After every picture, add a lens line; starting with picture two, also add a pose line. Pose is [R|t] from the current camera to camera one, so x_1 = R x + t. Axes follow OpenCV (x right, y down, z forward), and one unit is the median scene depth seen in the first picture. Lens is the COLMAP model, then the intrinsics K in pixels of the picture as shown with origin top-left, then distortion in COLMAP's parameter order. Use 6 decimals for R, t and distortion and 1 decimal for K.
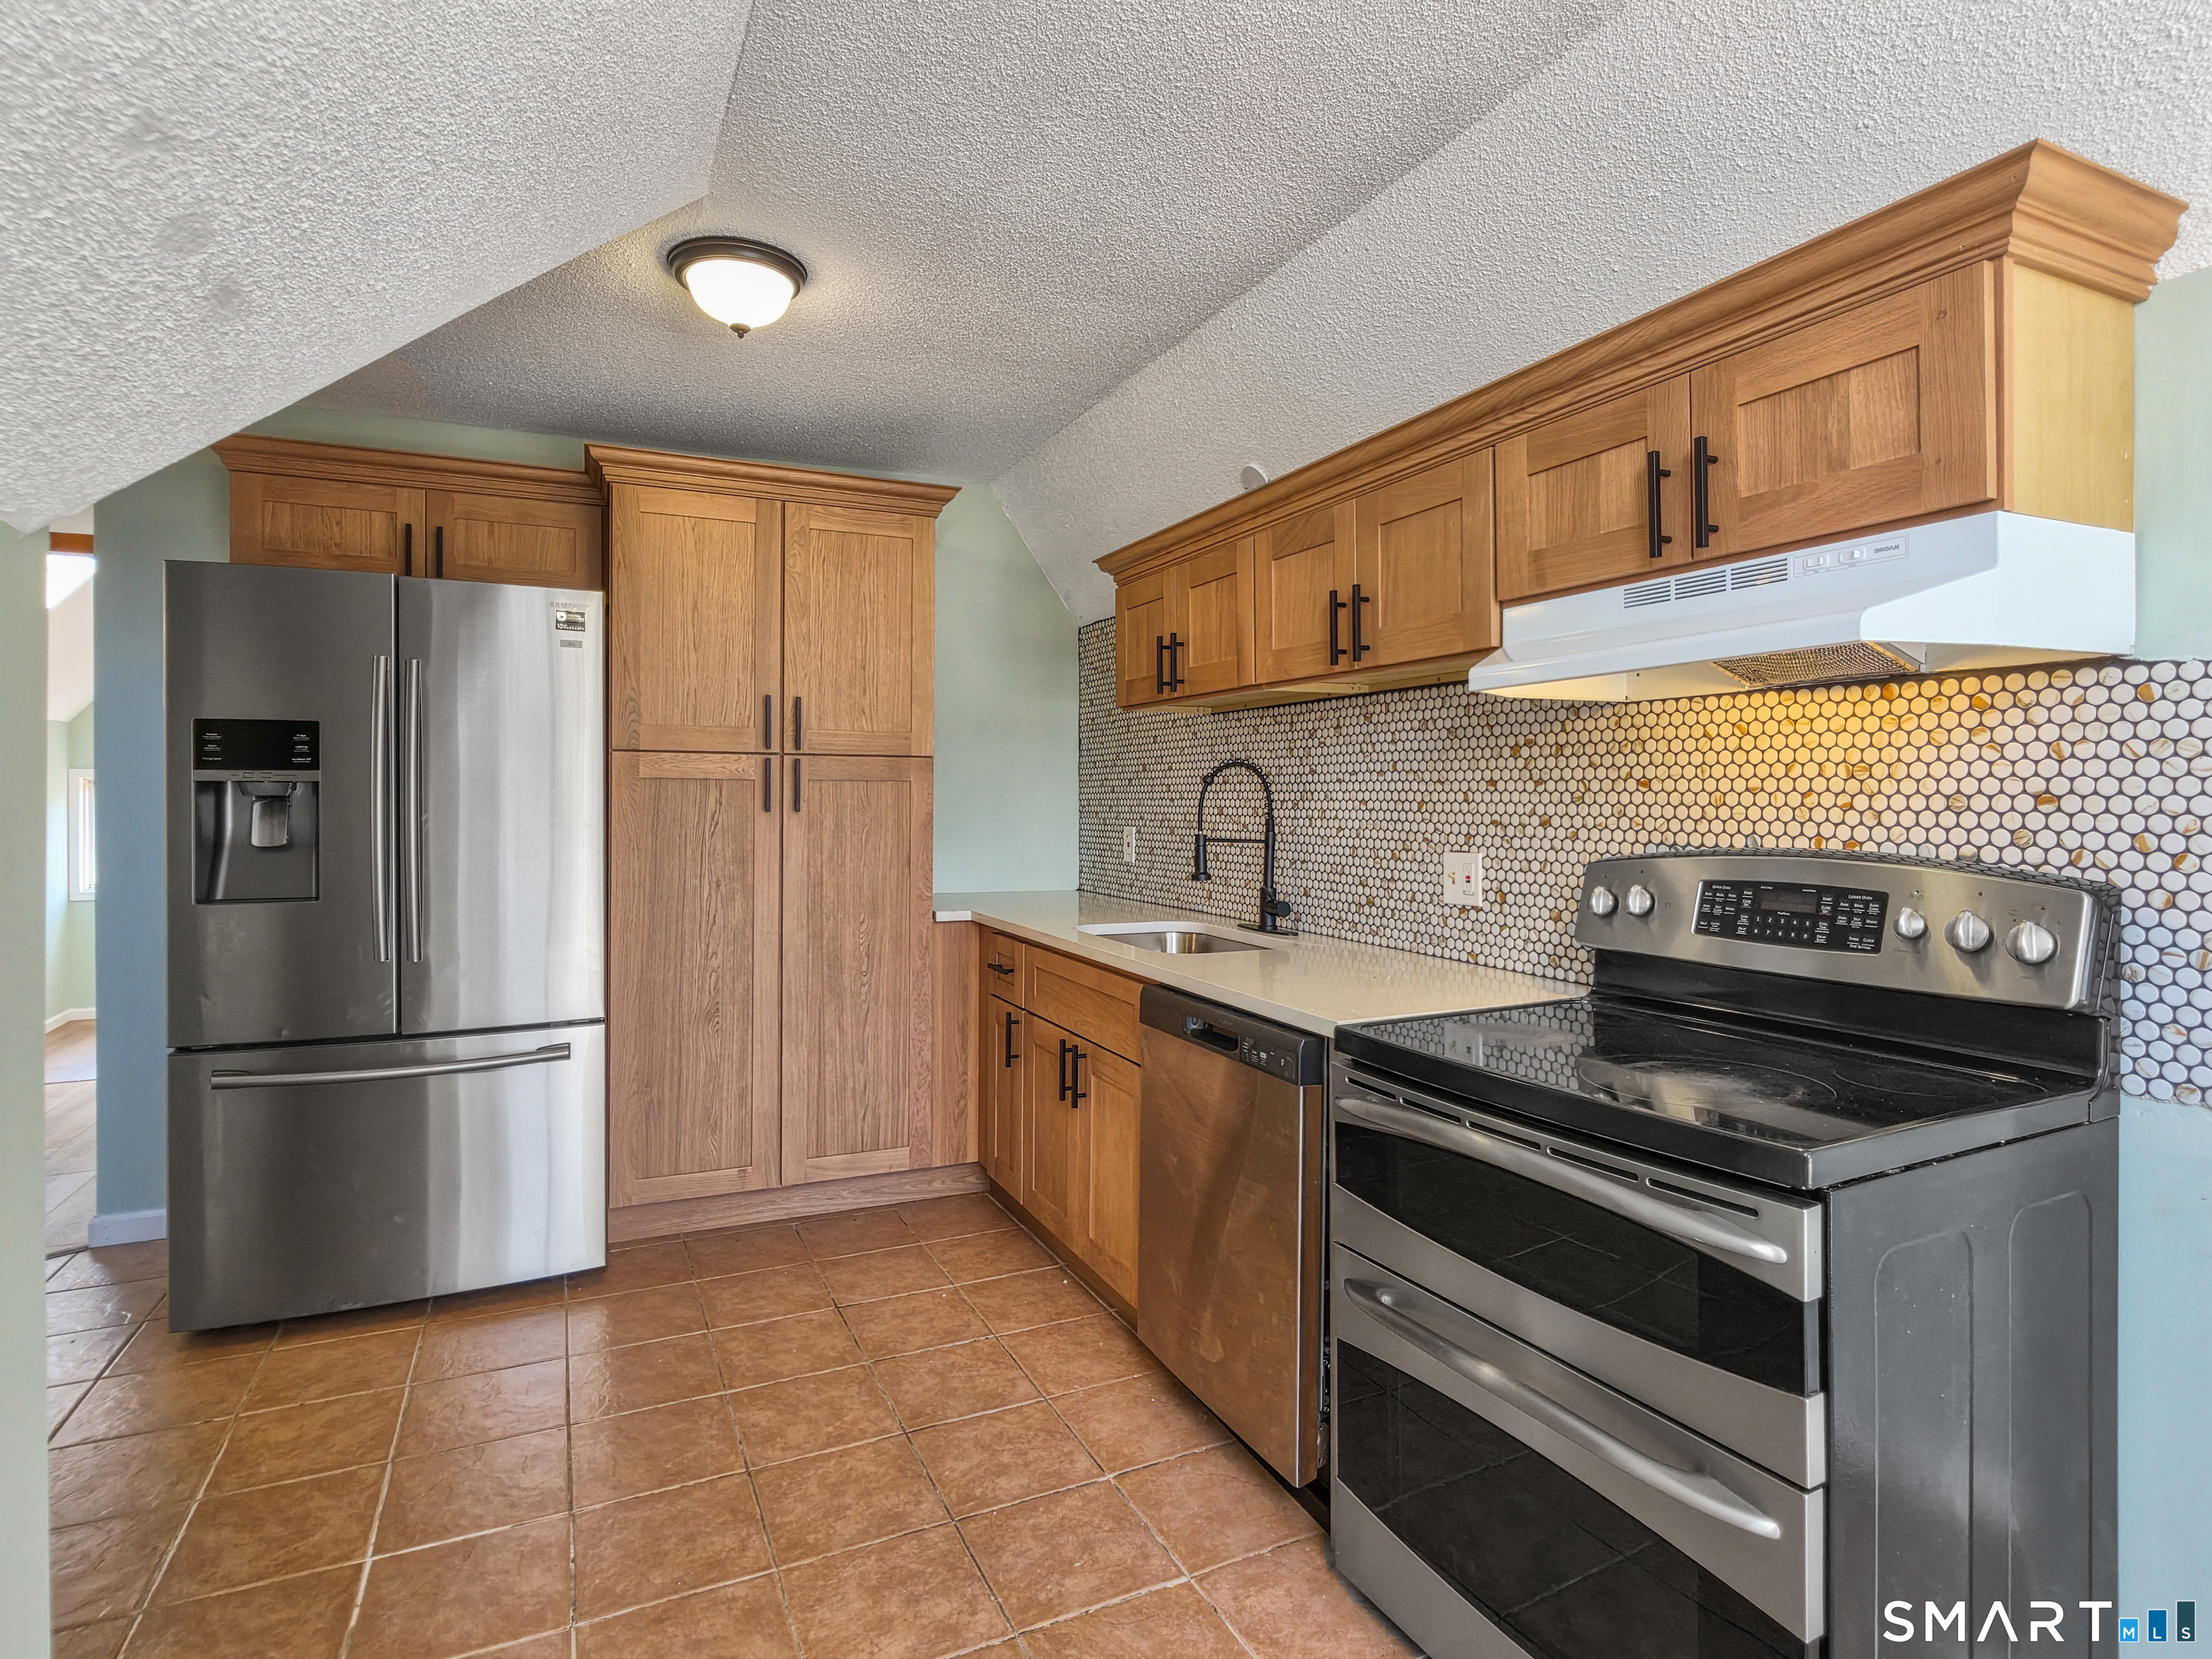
lens RADIAL K [[1154.0, 0, 1100.9], [0, 1154.0, 809.5], [0, 0, 1]] dist [-0.004400, 0.000181]
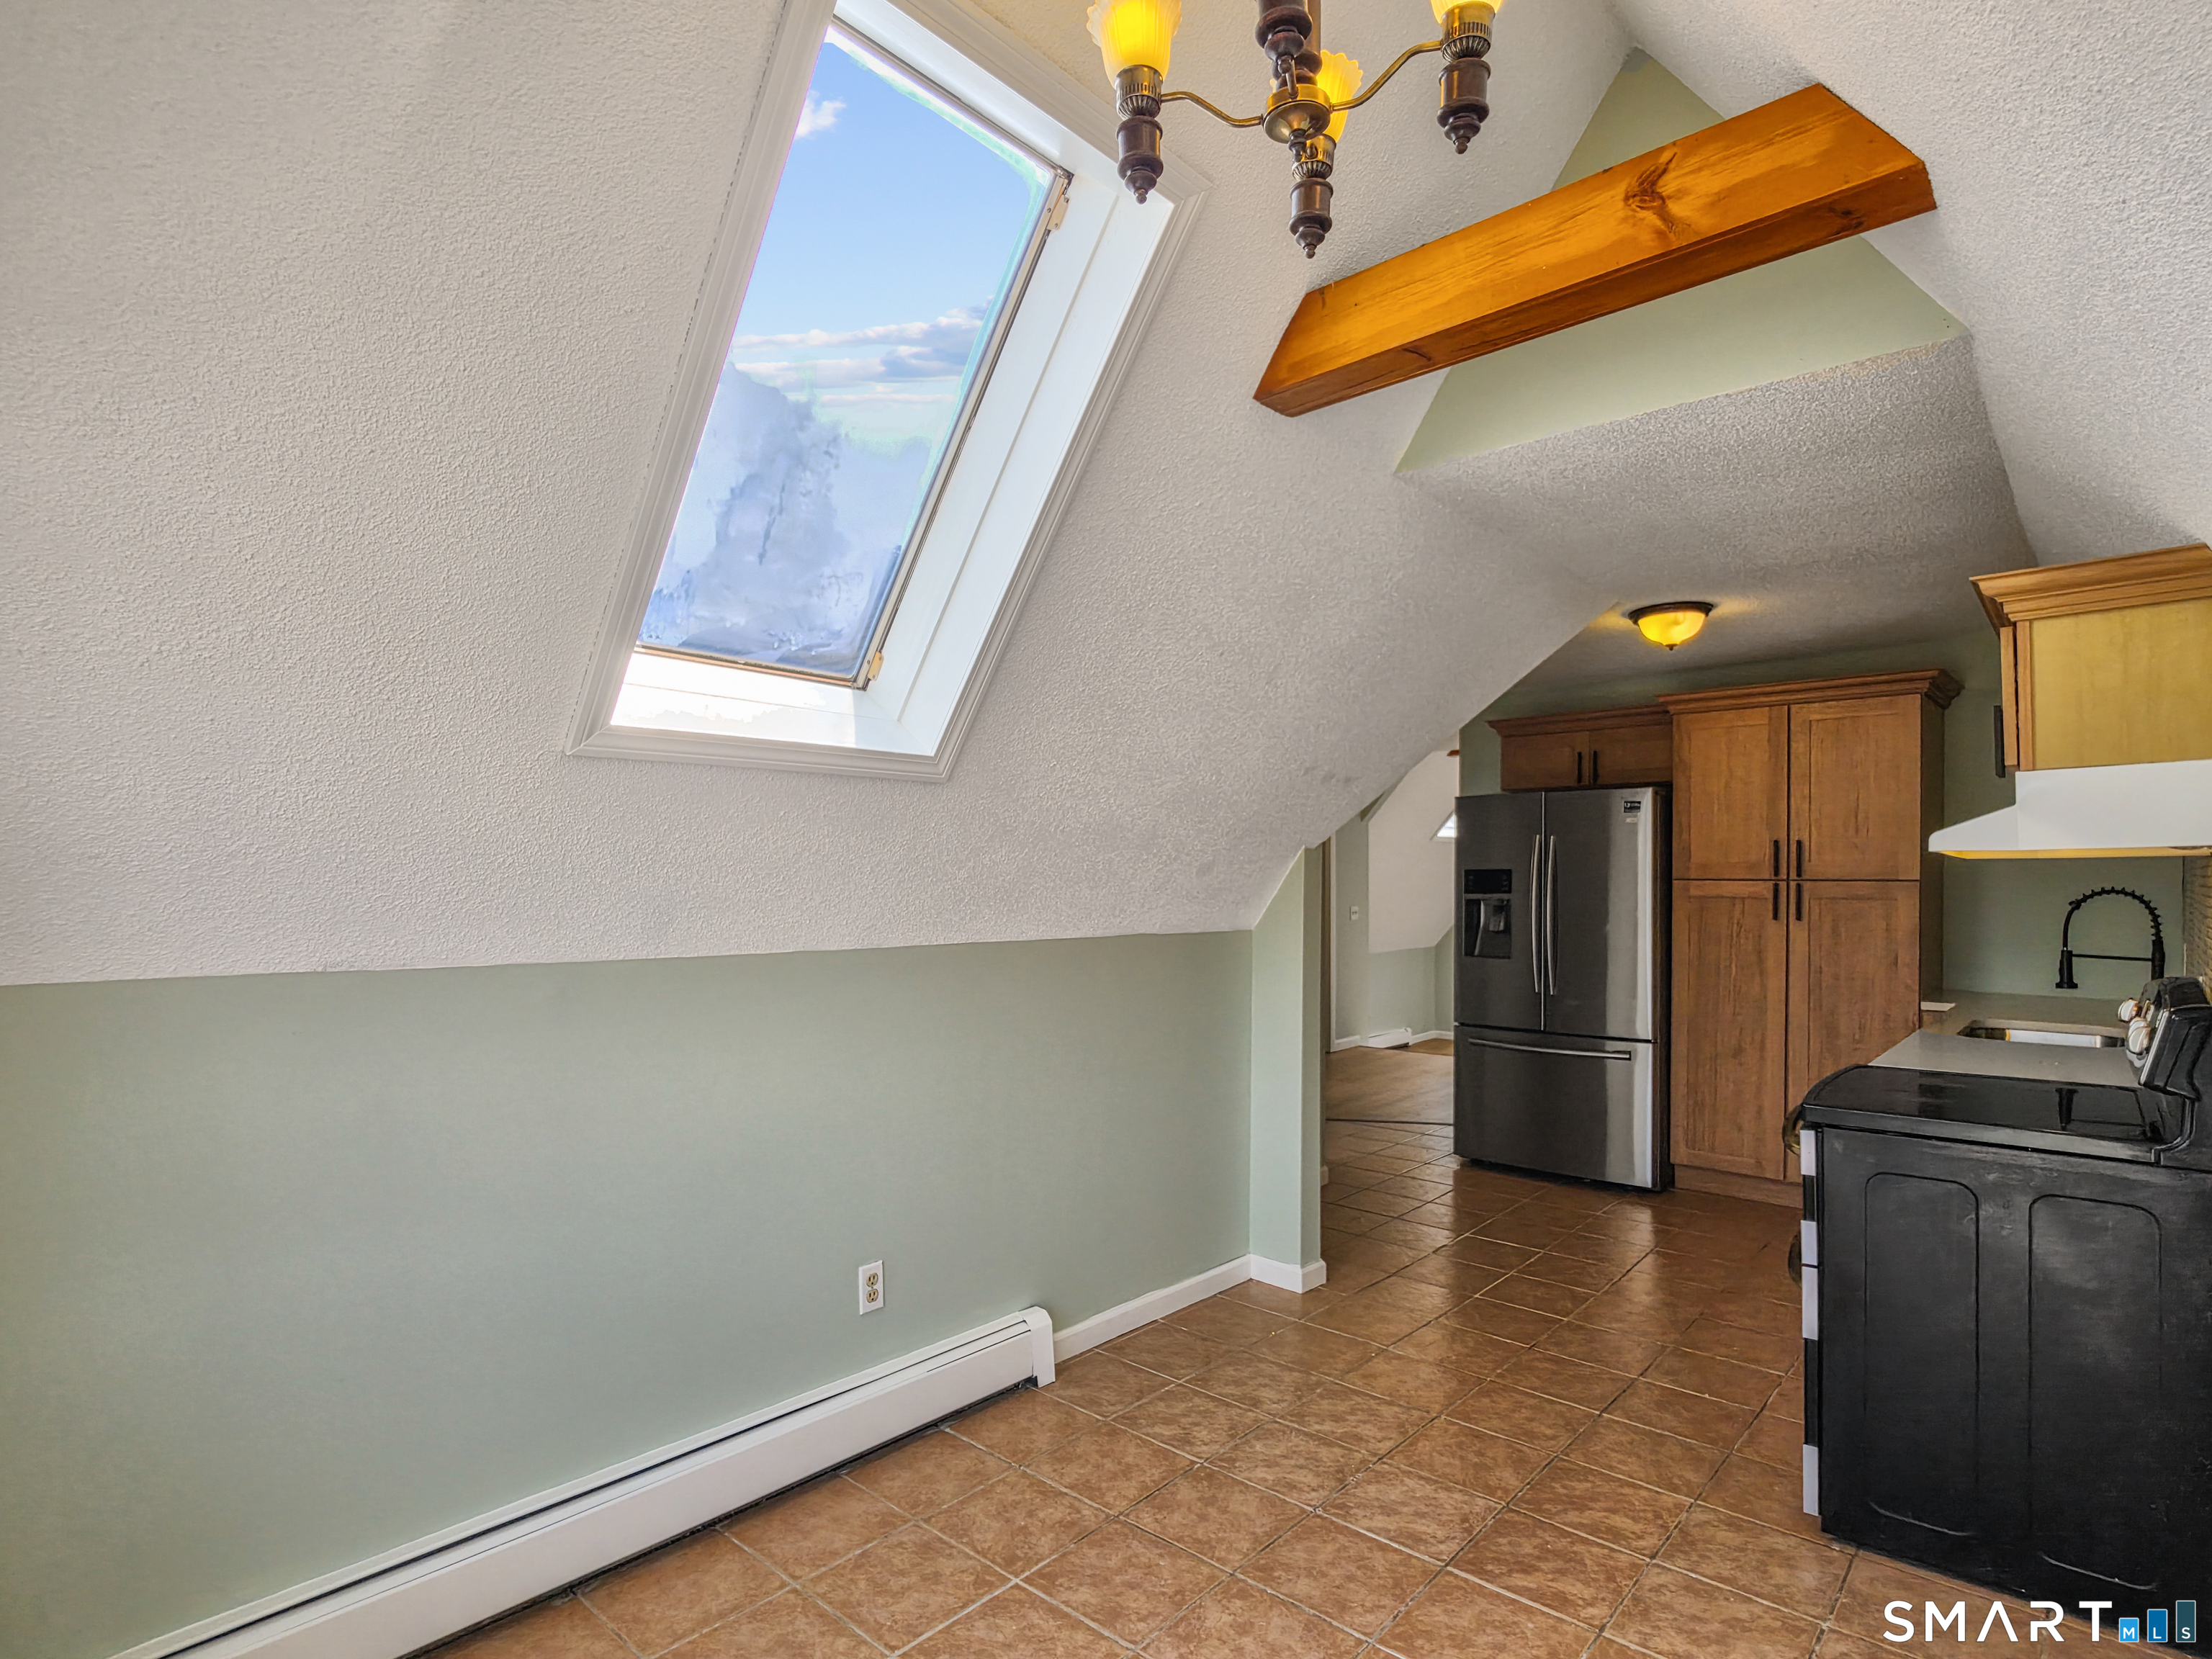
lens RADIAL K [[1154.0, 0, 1100.9], [0, 1154.0, 809.5], [0, 0, 1]] dist [-0.004400, 0.000181]
pose [[0.384567, -0.058844, -0.921220, 0.749445], [-0.009280, 0.997669, -0.067601, -0.031469], [0.923051, 0.034546, 0.383124, -0.363819]]
